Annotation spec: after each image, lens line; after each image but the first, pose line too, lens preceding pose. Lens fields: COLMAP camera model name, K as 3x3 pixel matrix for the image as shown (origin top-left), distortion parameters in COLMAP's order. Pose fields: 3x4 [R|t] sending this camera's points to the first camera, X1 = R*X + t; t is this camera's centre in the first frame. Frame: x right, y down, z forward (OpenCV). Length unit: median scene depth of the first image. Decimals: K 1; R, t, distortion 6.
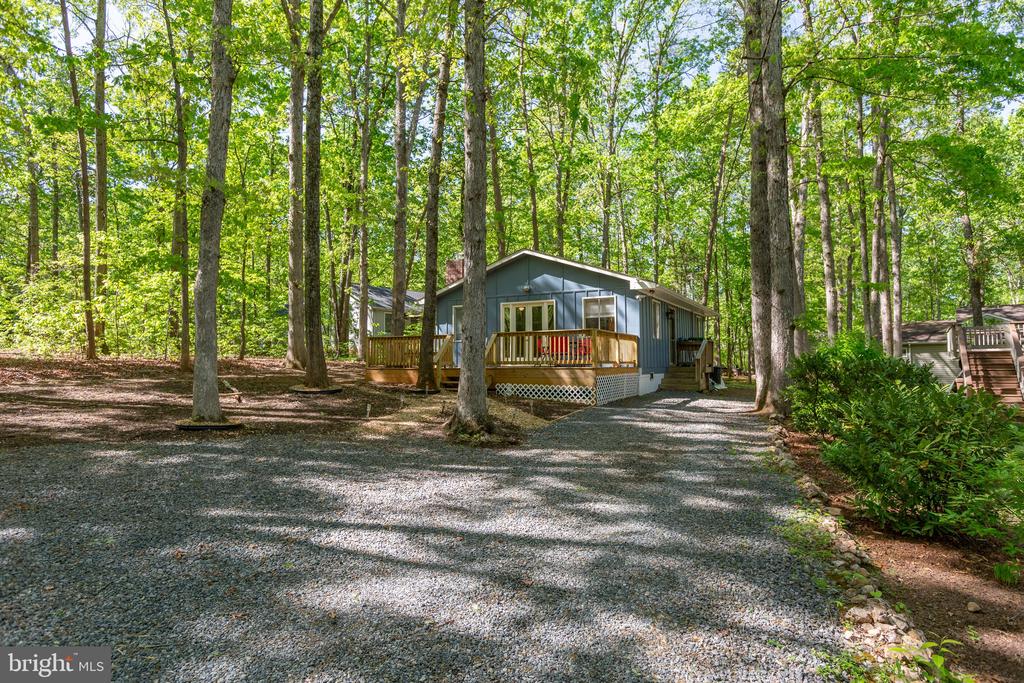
lens RADIAL K [[569.0, 0, 521.2], [0, 569.0, 330.7], [0, 0, 1]] dist [0.001084, 0.000415]
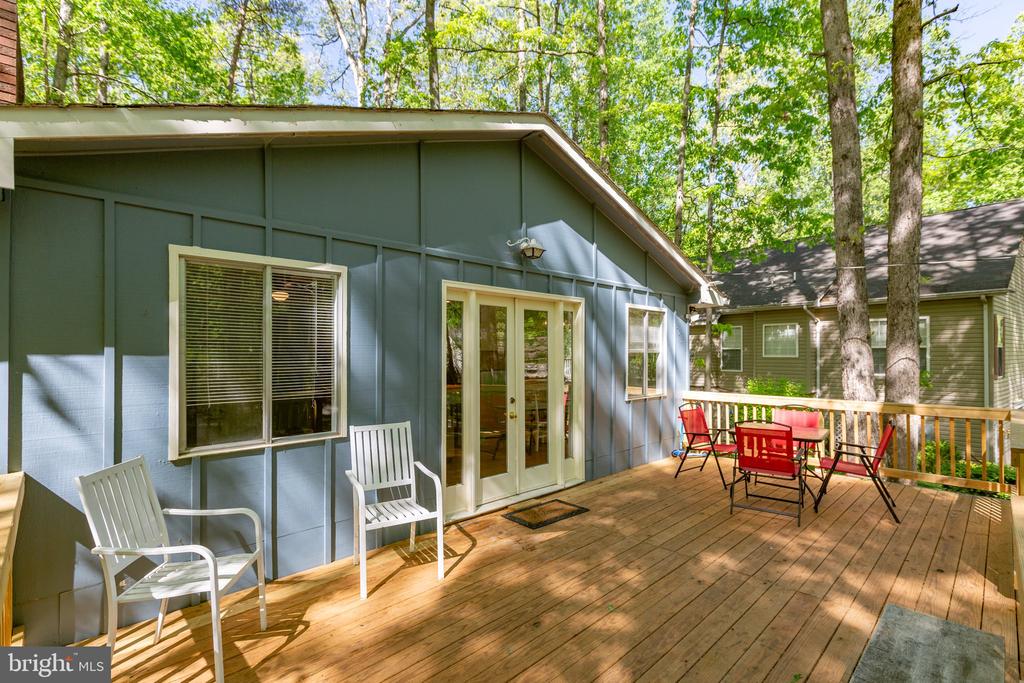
lens RADIAL K [[466.5, 0, 501.2], [0, 466.5, 350.0], [0, 0, 1]] dist [-0.002171, -0.000396]
pose [[0.333031, 0.013450, 0.942820, -0.249455], [-0.057701, 0.998315, 0.006140, -0.022466], [-0.941149, -0.056447, 0.333246, 1.000871]]
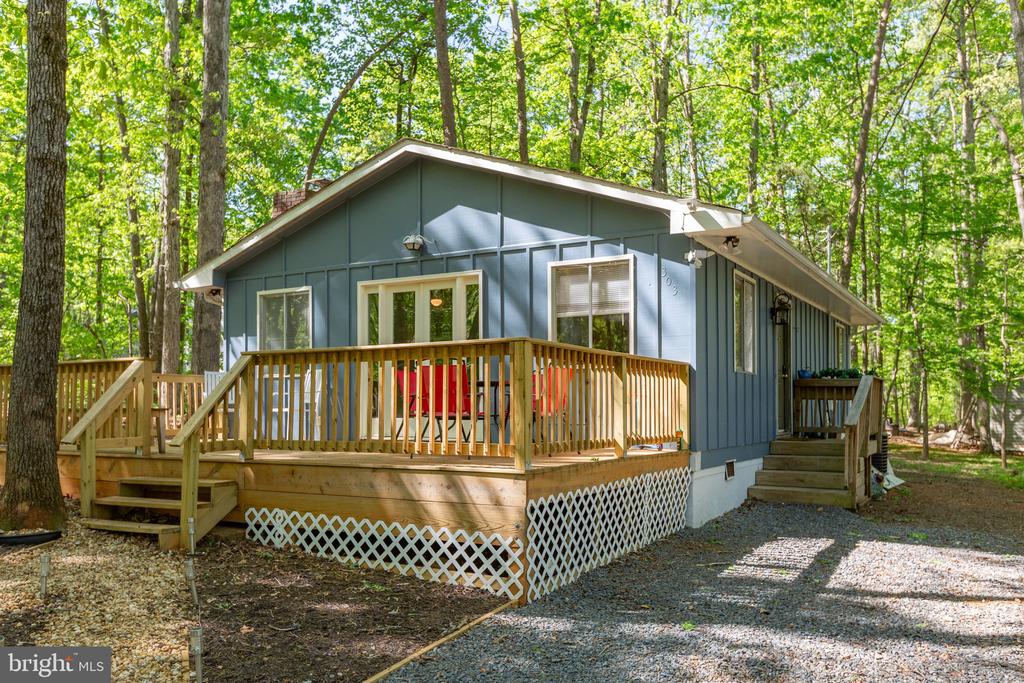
lens RADIAL K [[820.6, 0, 533.1], [0, 820.6, 401.8], [0, 0, 1]] dist [0.012769, -0.003351]
pose [[0.999584, 0.004317, -0.028515, 0.117024], [-0.002832, 0.998648, 0.051901, 0.005761], [0.028700, -0.051799, 0.998245, 0.463736]]
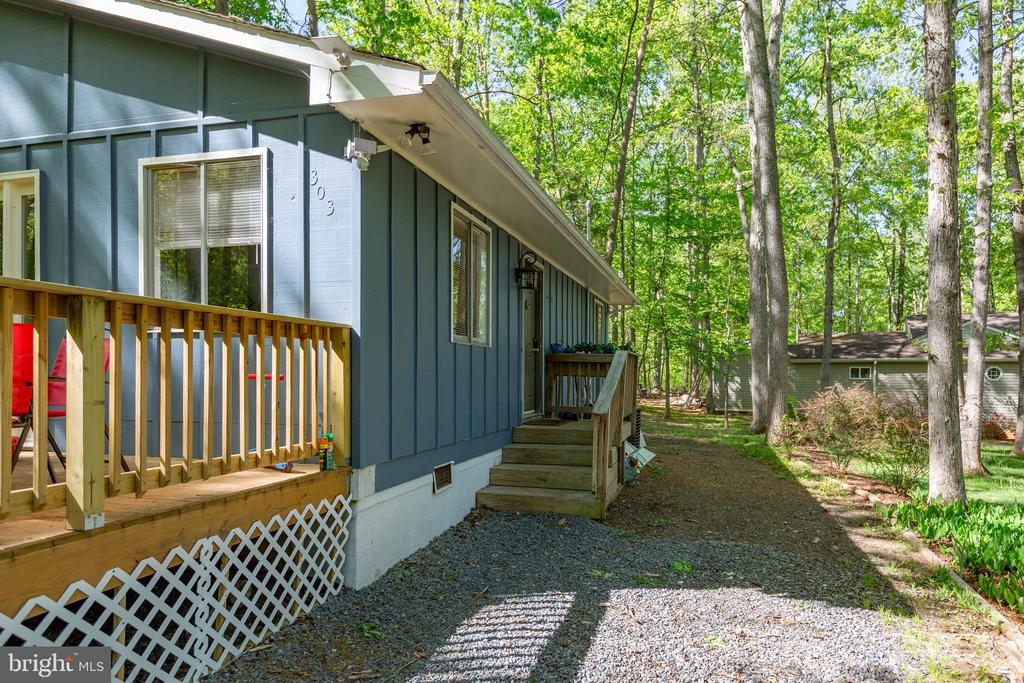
lens RADIAL K [[611.5, 0, 543.3], [0, 611.5, 380.4], [0, 0, 1]] dist [0.019063, 0.000610]
pose [[0.974661, 0.007691, 0.223553, 0.219674], [-0.023414, 0.997426, 0.067767, 0.011318], [-0.222456, -0.071284, 0.972333, 0.731656]]
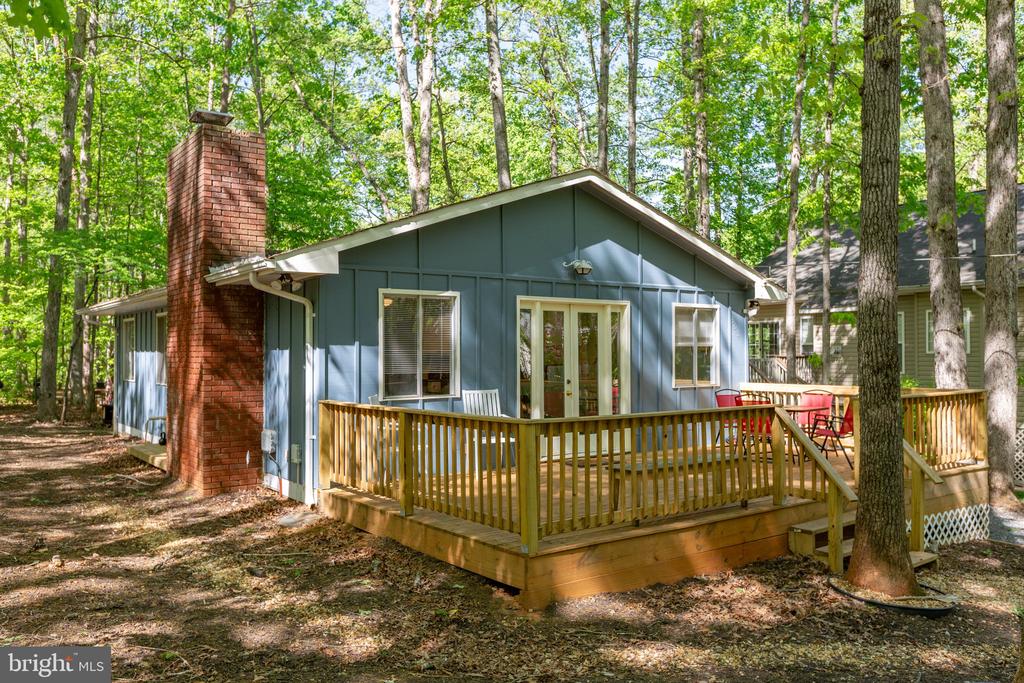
lens RADIAL K [[792.3, 0, 493.2], [0, 792.3, 343.3], [0, 0, 1]] dist [-0.002010, 0.001817]
pose [[0.450263, 0.018007, 0.892715, -0.565633], [-0.050561, 0.998707, 0.005356, -0.021667], [-0.891463, -0.047548, 0.450591, 0.860415]]
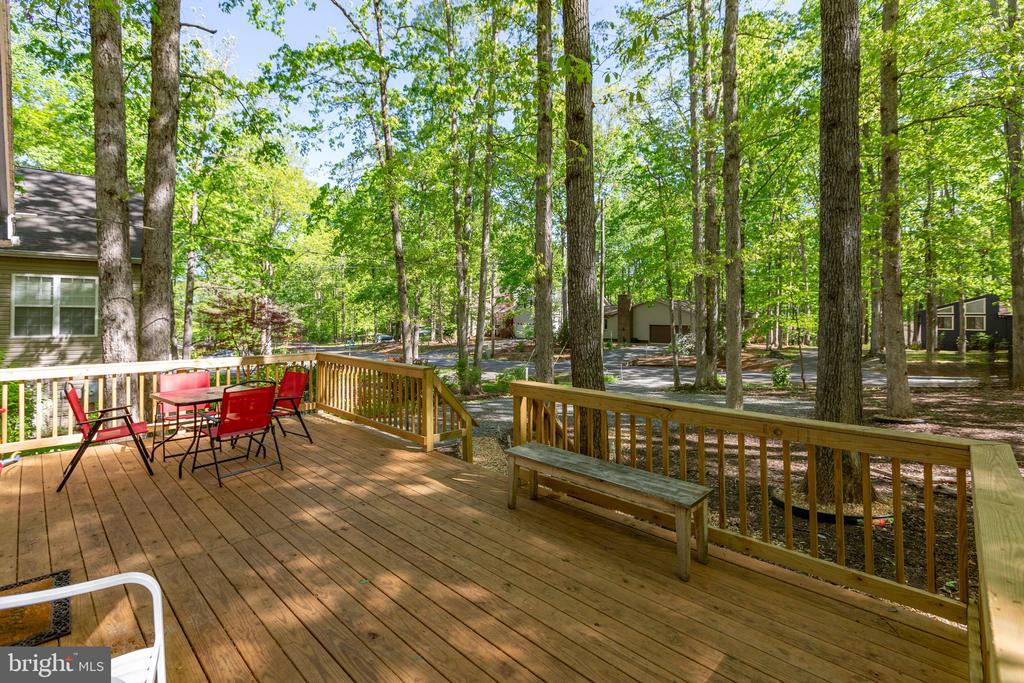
lens RADIAL K [[466.5, 0, 505.9], [0, 466.5, 308.7], [0, 0, 1]] dist [-0.002171, -0.000396]
pose [[-0.956418, 0.004980, 0.291958, -0.175785], [-0.017524, 0.997074, -0.074412, -0.014190], [-0.291474, -0.076285, -0.953532, 1.149506]]
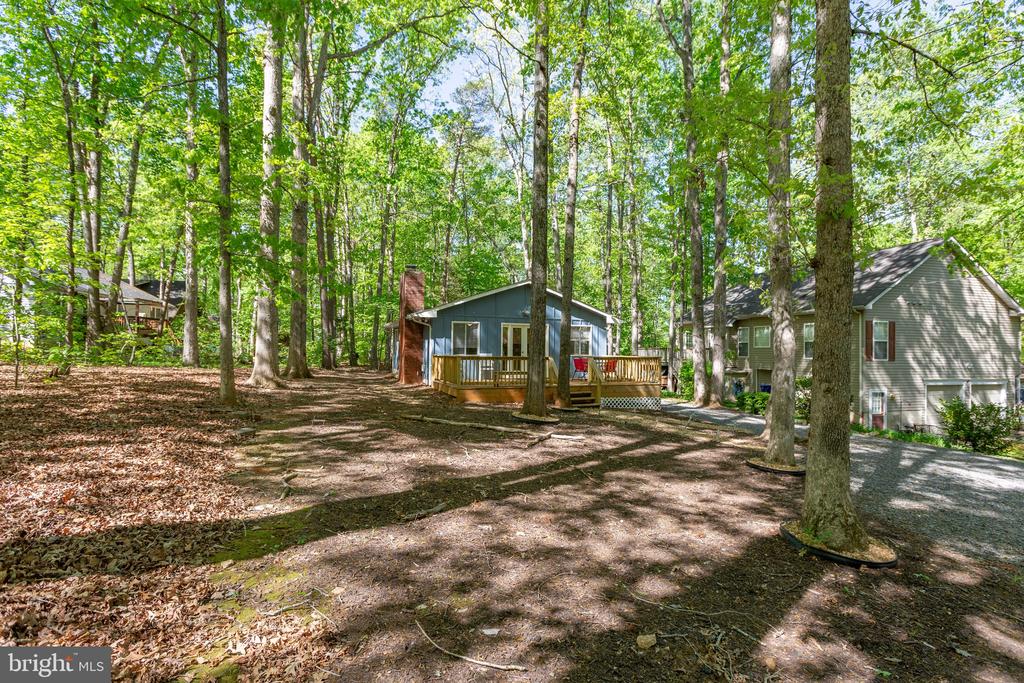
lens RADIAL K [[466.5, 0, 509.6], [0, 466.5, 343.6], [0, 0, 1]] dist [-0.002171, -0.000396]
pose [[0.660896, 0.022301, 0.750146, -0.803994], [-0.059170, 0.997995, 0.022461, -0.032805], [-0.748142, -0.059230, 0.660890, 0.407589]]
